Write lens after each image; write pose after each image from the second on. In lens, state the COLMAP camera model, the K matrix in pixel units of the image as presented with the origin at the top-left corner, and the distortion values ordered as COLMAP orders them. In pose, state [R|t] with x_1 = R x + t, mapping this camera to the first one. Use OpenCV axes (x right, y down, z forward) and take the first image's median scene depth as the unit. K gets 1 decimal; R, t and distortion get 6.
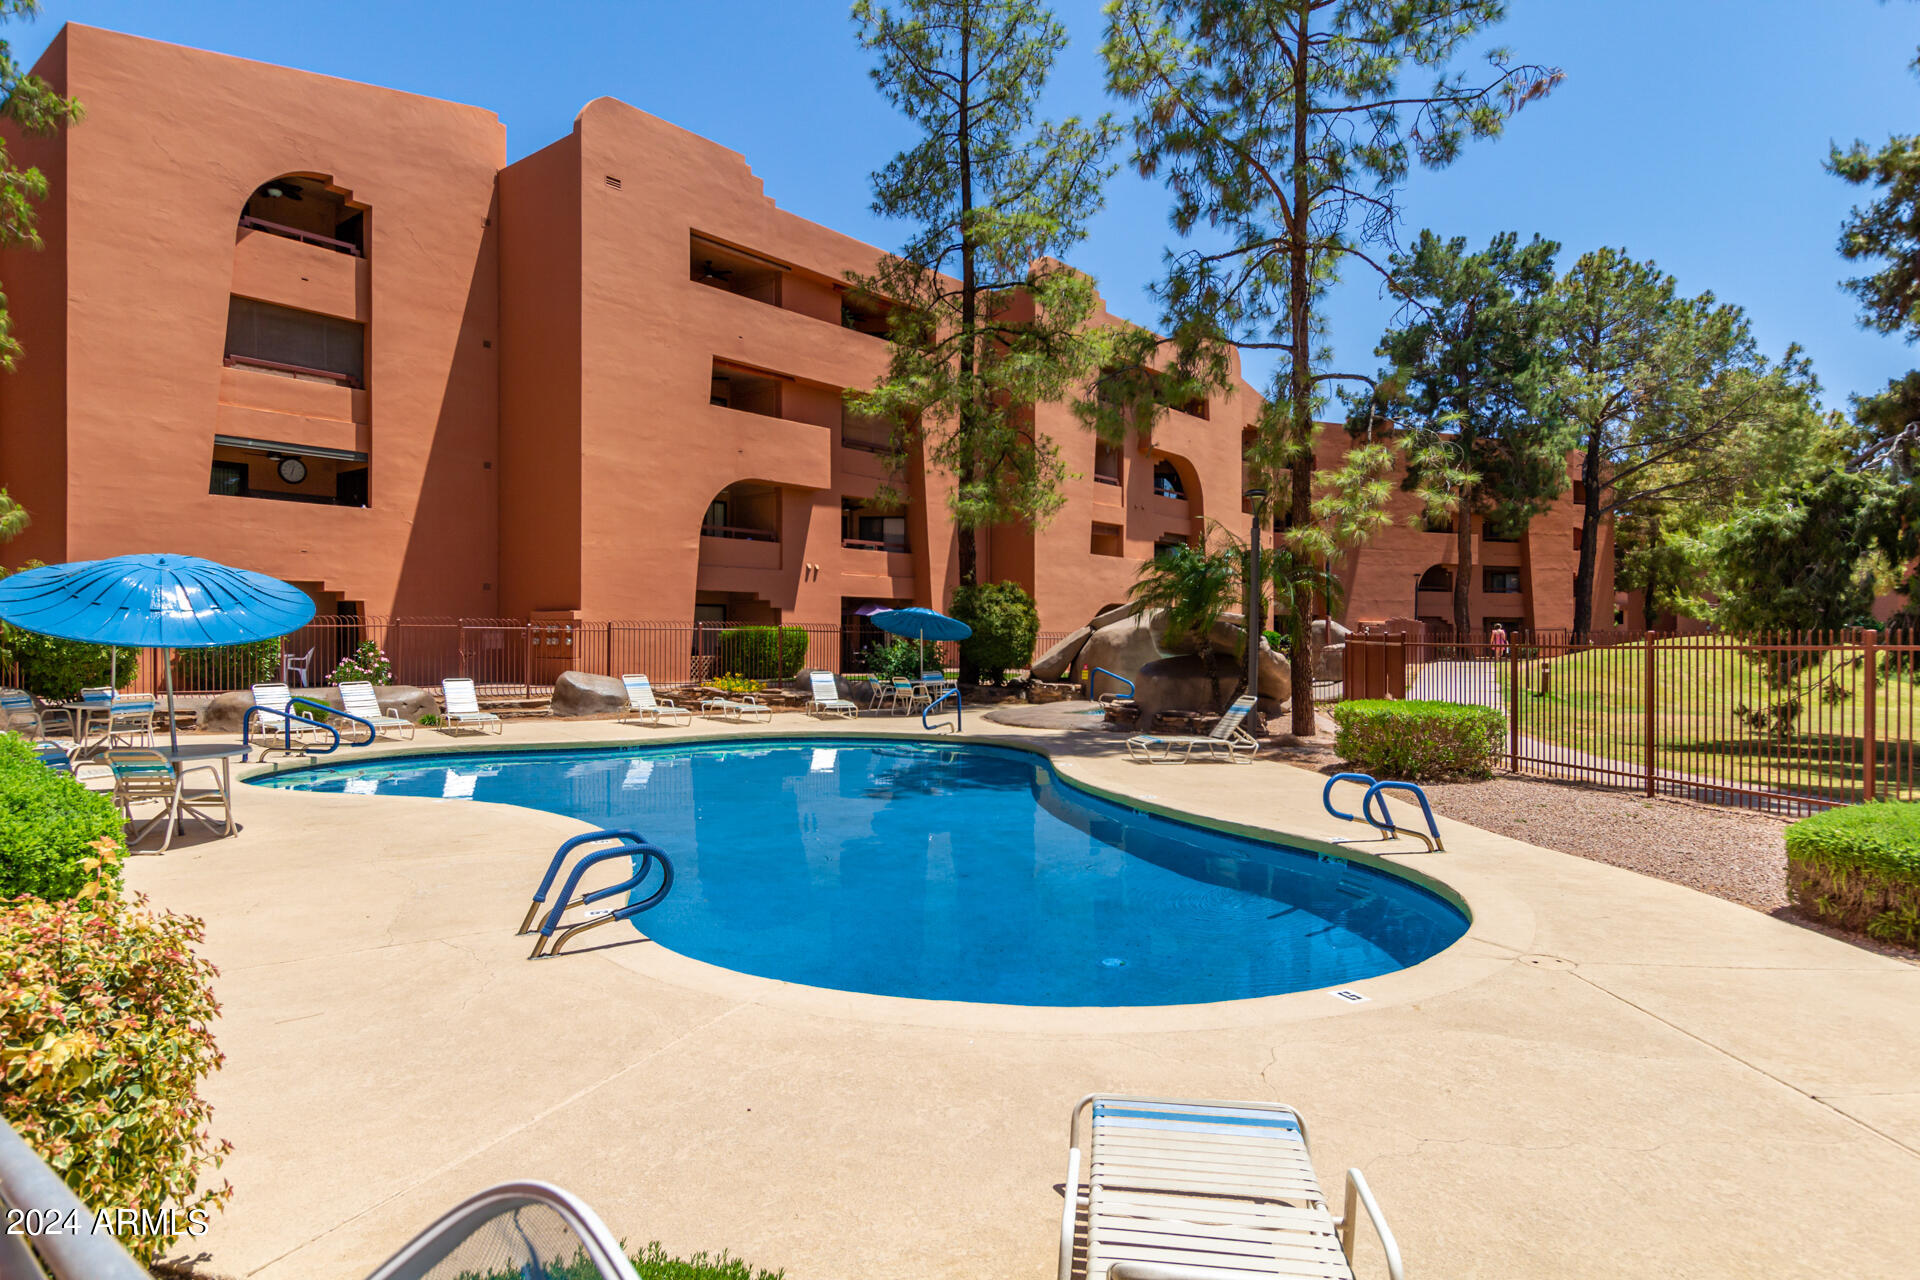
lens RADIAL K [[1116.5, 0, 957.8], [0, 1116.5, 630.9], [0, 0, 1]] dist [0.015230, -0.001988]
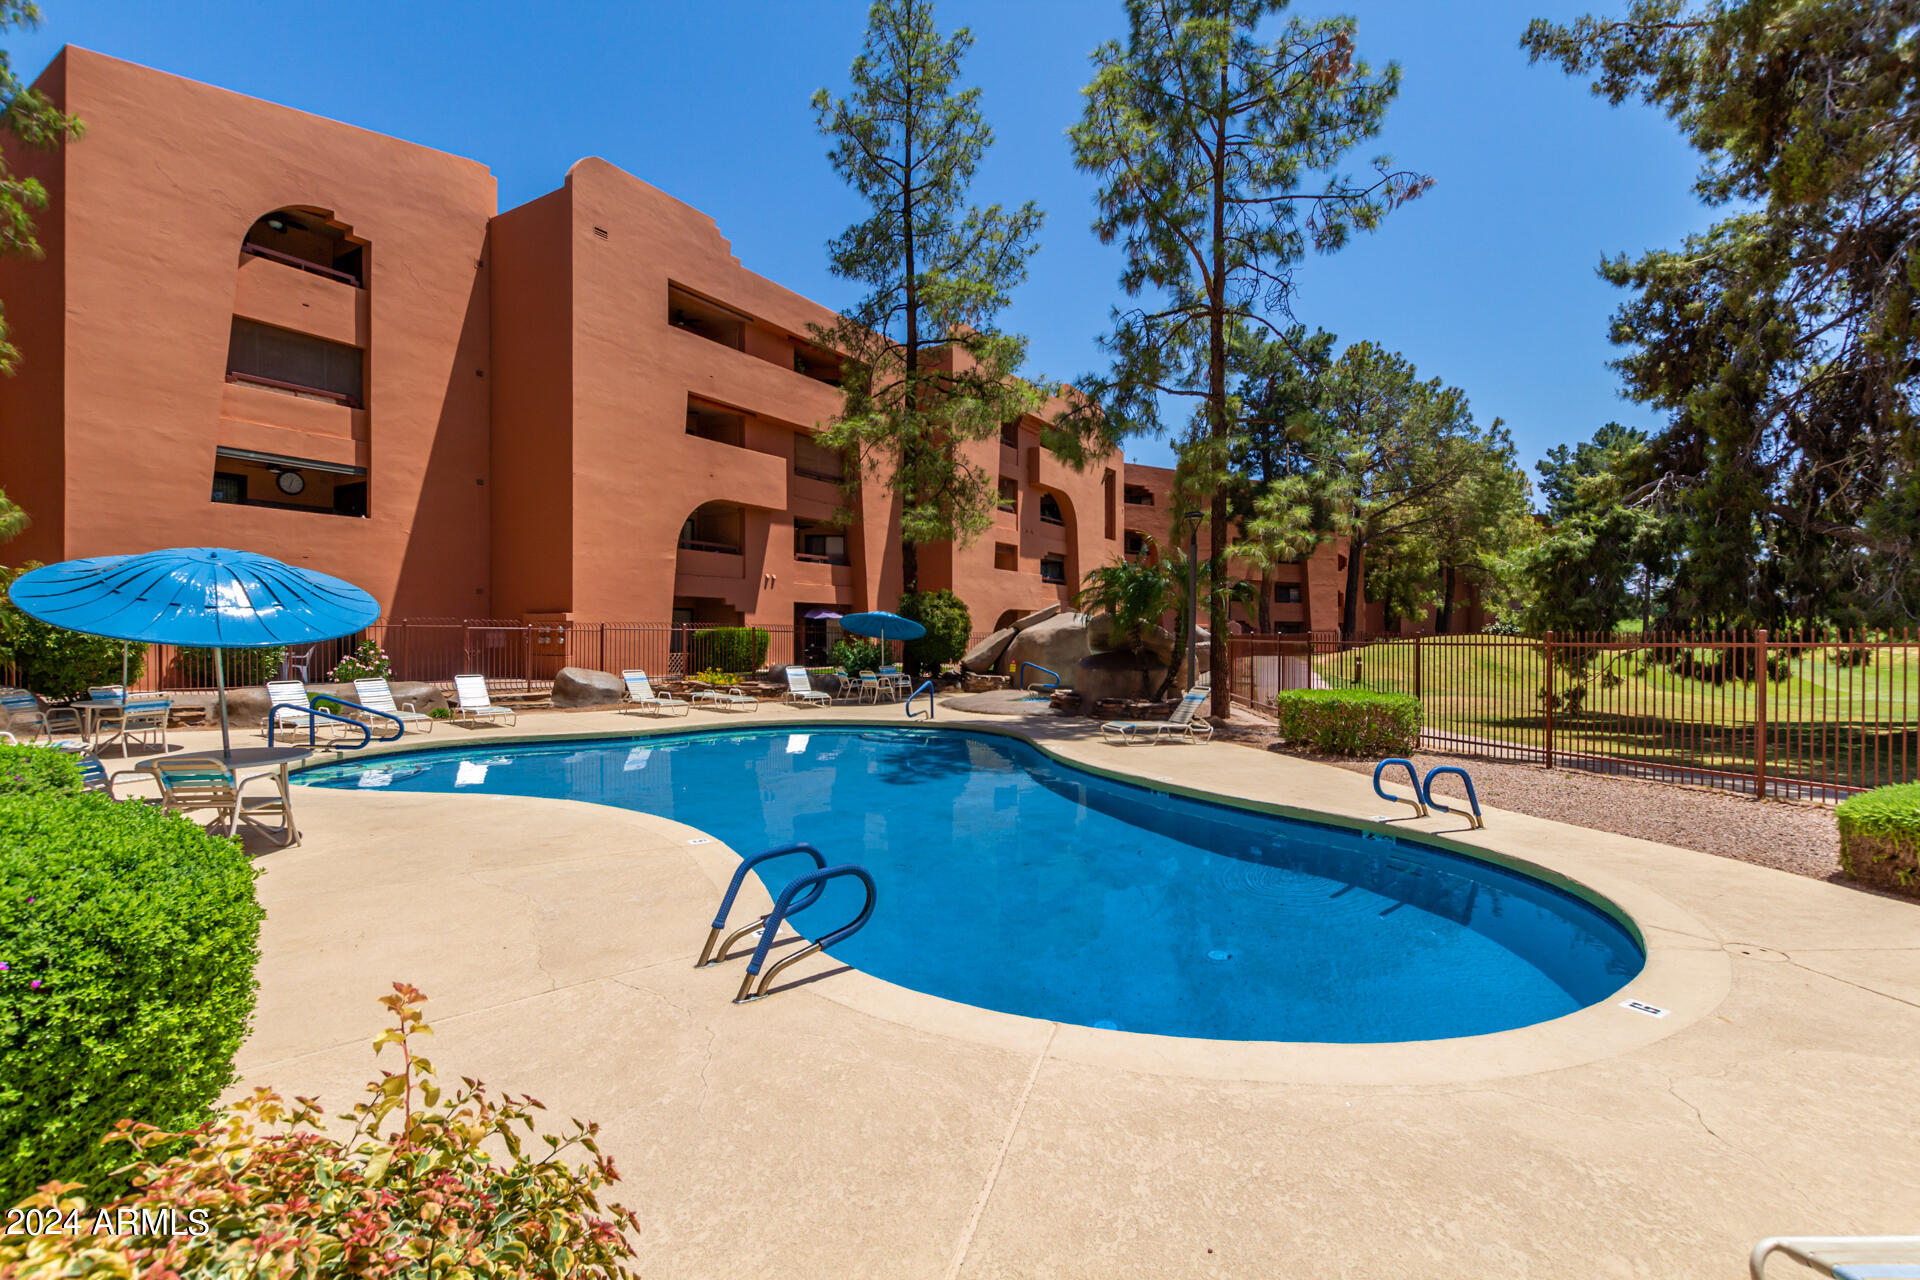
lens RADIAL K [[877.5, 0, 949.7], [0, 877.5, 634.2], [0, 0, 1]] dist [0.009713, -0.005236]
pose [[0.991139, 0.000323, 0.132825, -0.084763], [-0.000671, 0.999996, 0.002574, 0.000762], [-0.132824, -0.002640, 0.991136, 0.081586]]
